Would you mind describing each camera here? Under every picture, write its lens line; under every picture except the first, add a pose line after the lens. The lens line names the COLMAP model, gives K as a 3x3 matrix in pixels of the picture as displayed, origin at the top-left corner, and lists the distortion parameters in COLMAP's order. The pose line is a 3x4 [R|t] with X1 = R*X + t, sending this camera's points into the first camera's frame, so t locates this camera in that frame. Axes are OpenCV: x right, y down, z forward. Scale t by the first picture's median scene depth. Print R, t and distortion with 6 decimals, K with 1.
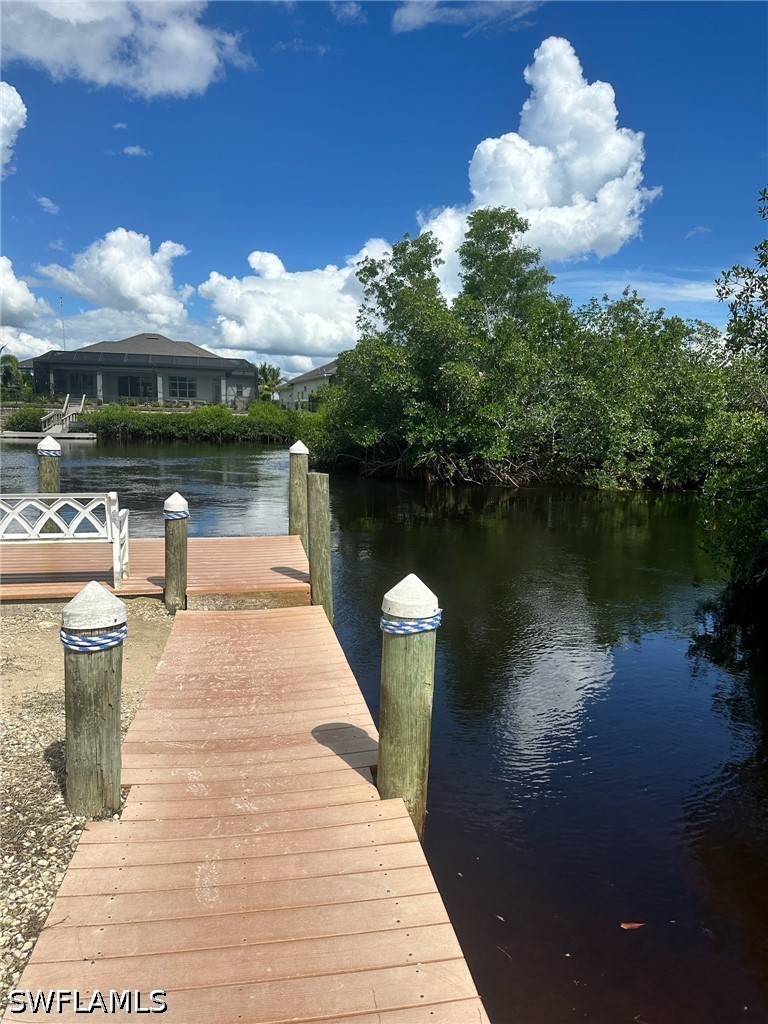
lens RADIAL K [[620.9, 0, 382.4], [0, 620.9, 534.8], [0, 0, 1]] dist [-0.000389, -0.027332]
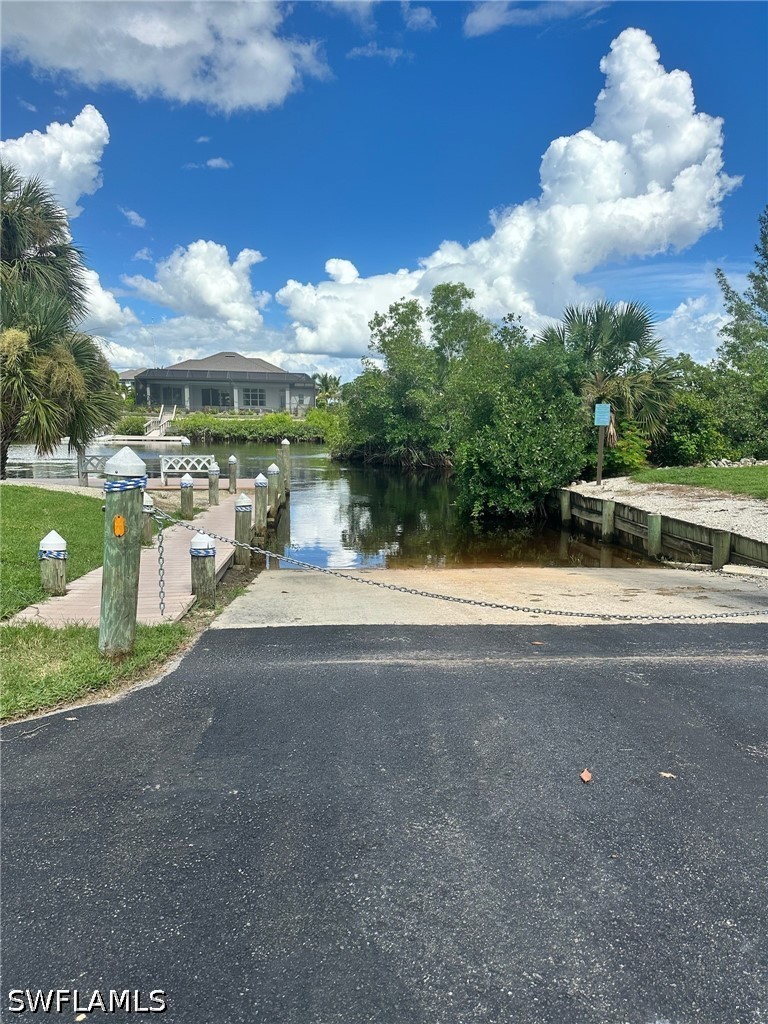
lens RADIAL K [[705.3, 0, 390.0], [0, 705.3, 525.4], [0, 0, 1]] dist [0.043840, -0.049055]
pose [[0.991406, 0.005152, -0.130717, 0.061646], [-0.009474, 0.999428, -0.032461, 0.026335], [0.130475, 0.033420, 0.990888, -0.162384]]
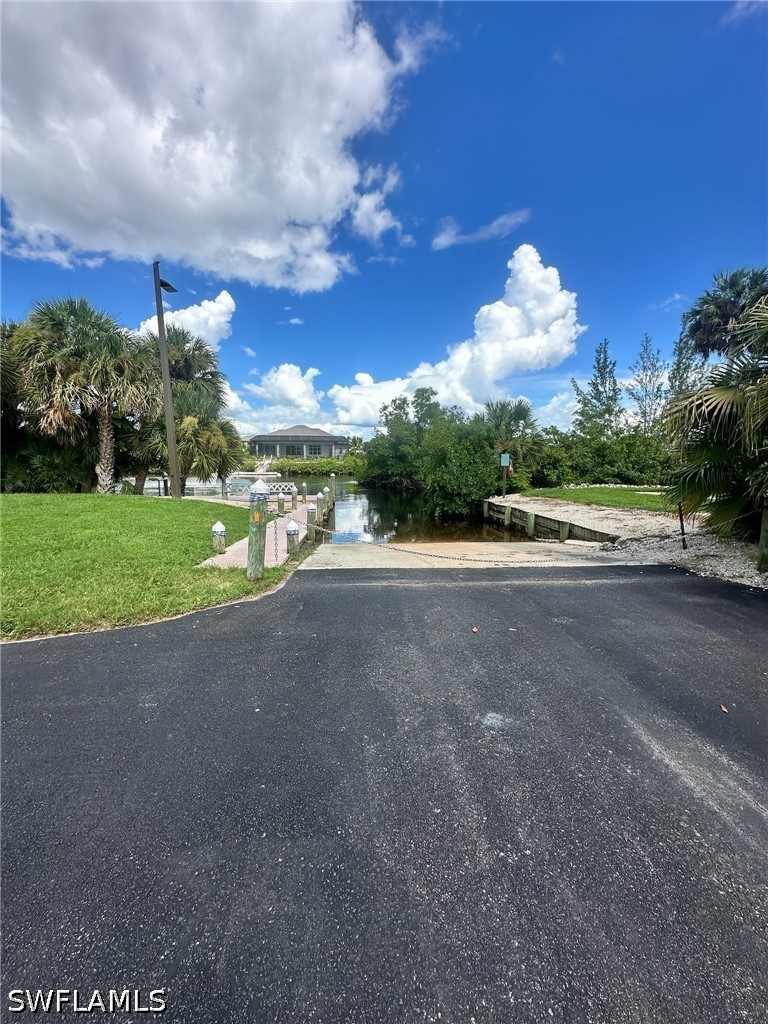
lens RADIAL K [[403.4, 0, 384.0], [0, 403.4, 512.0], [0, 0, 1]] dist [-0.001034, -0.000074]
pose [[0.988761, -0.000867, -0.149500, 0.063687], [-0.007713, 0.998356, -0.056803, 0.027433], [0.149303, 0.057317, 0.987129, -0.171621]]
